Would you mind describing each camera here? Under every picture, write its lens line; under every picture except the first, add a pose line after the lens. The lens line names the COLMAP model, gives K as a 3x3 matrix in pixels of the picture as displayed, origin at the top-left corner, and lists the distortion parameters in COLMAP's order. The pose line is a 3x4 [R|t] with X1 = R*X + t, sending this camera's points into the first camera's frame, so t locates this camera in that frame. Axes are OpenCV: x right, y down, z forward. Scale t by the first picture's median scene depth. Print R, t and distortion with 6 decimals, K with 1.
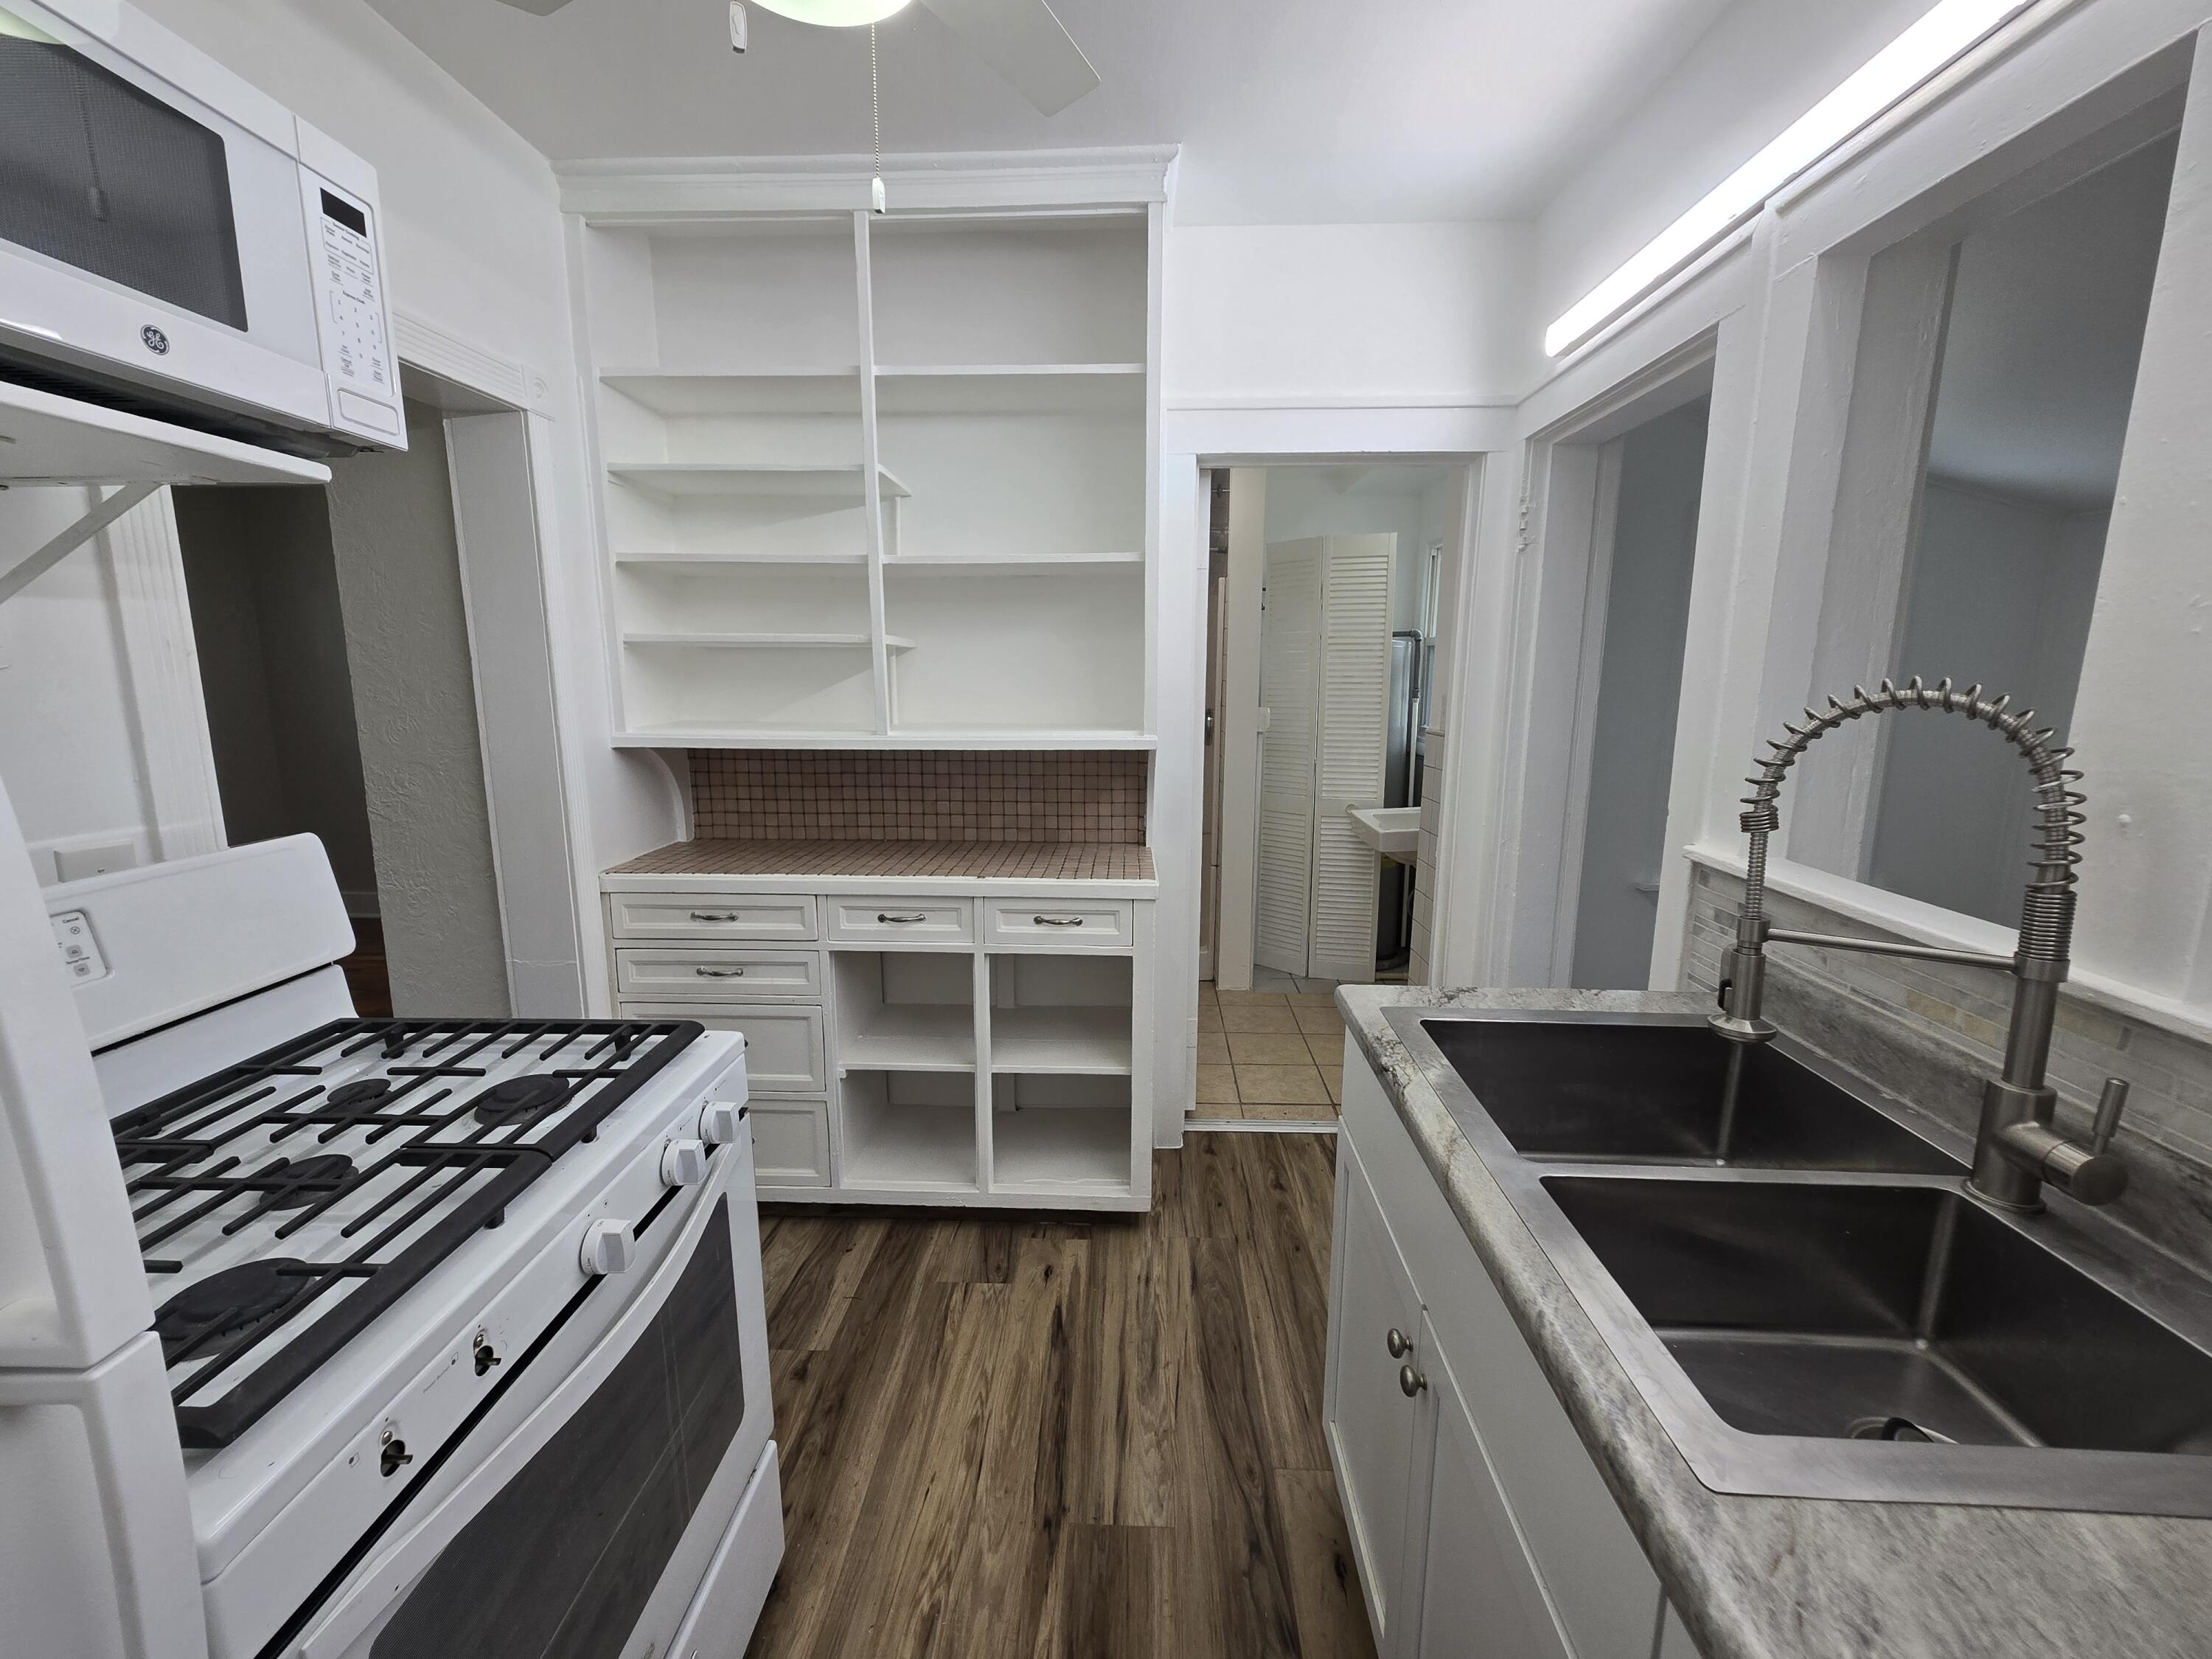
lens RADIAL K [[908.0, 0, 1097.8], [0, 908.0, 832.7], [0, 0, 1]] dist [0.000144, 0.000802]
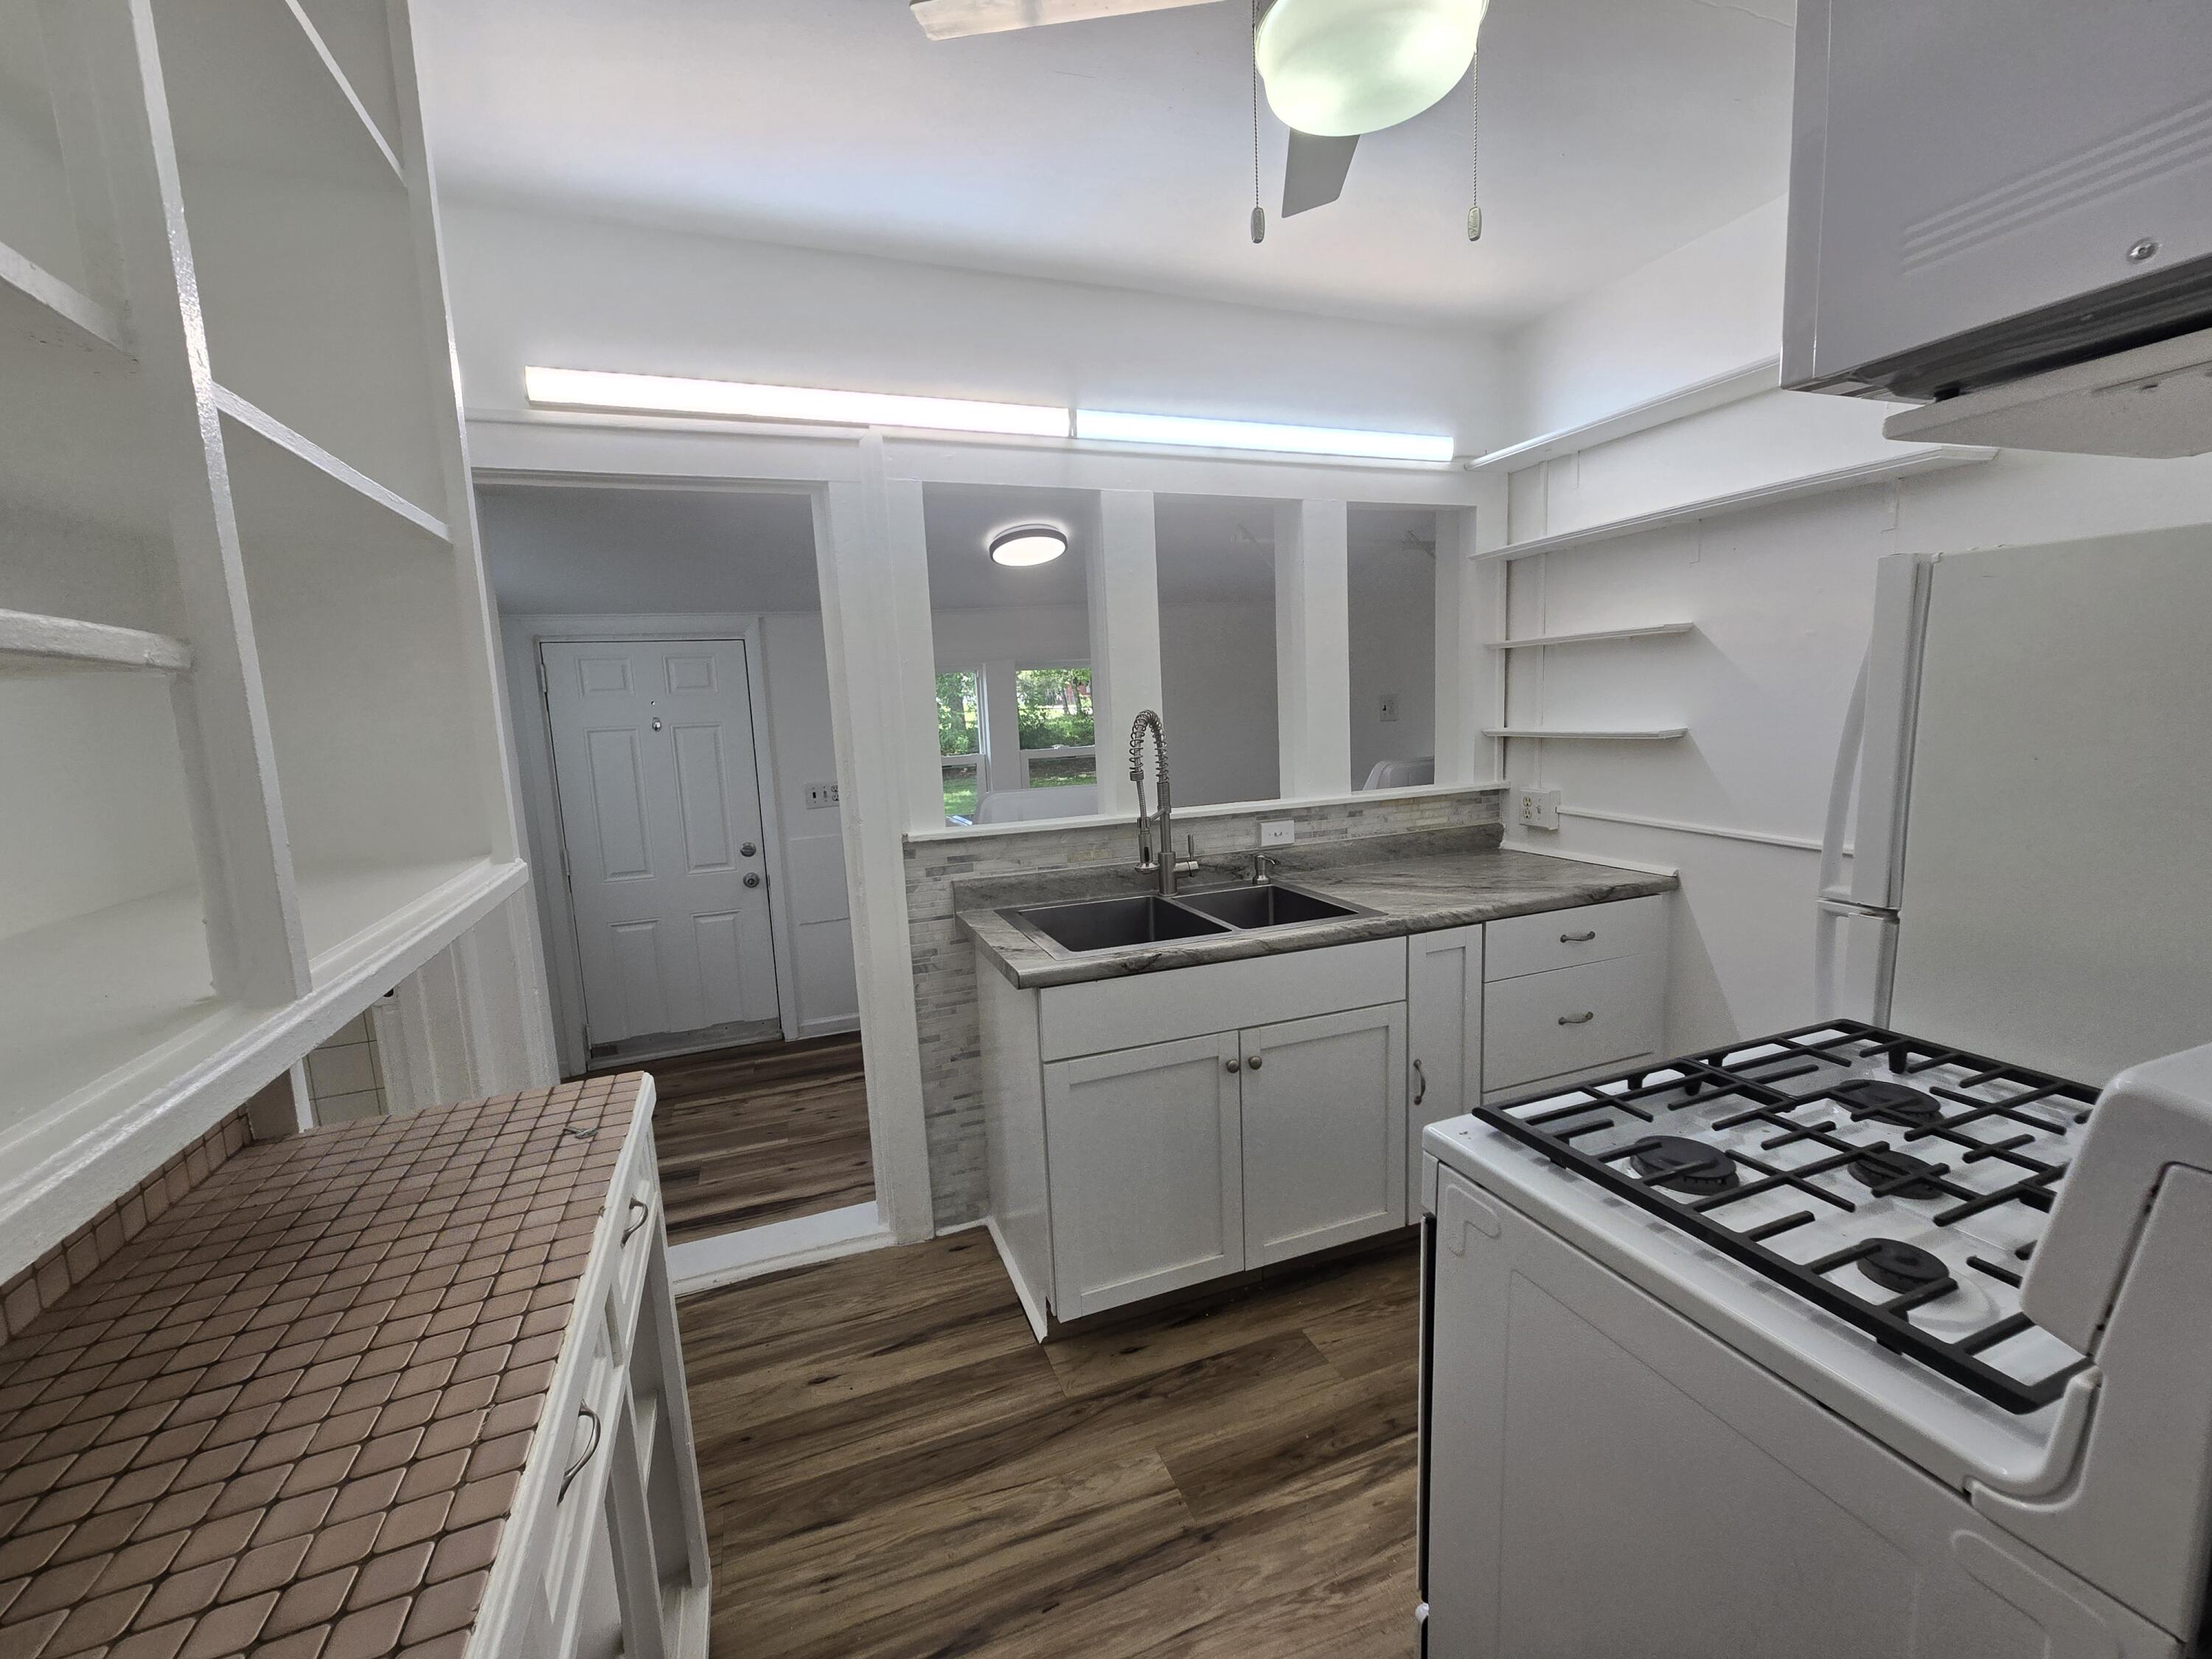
lens RADIAL K [[911.2, 0, 1102.7], [0, 911.2, 831.0], [0, 0, 1]] dist [0.000920, 0.000733]
pose [[-0.399187, -0.112320, 0.909964, -0.867652], [0.202070, 0.957287, 0.206806, -0.242792], [-0.894325, 0.266431, -0.359440, 1.280924]]
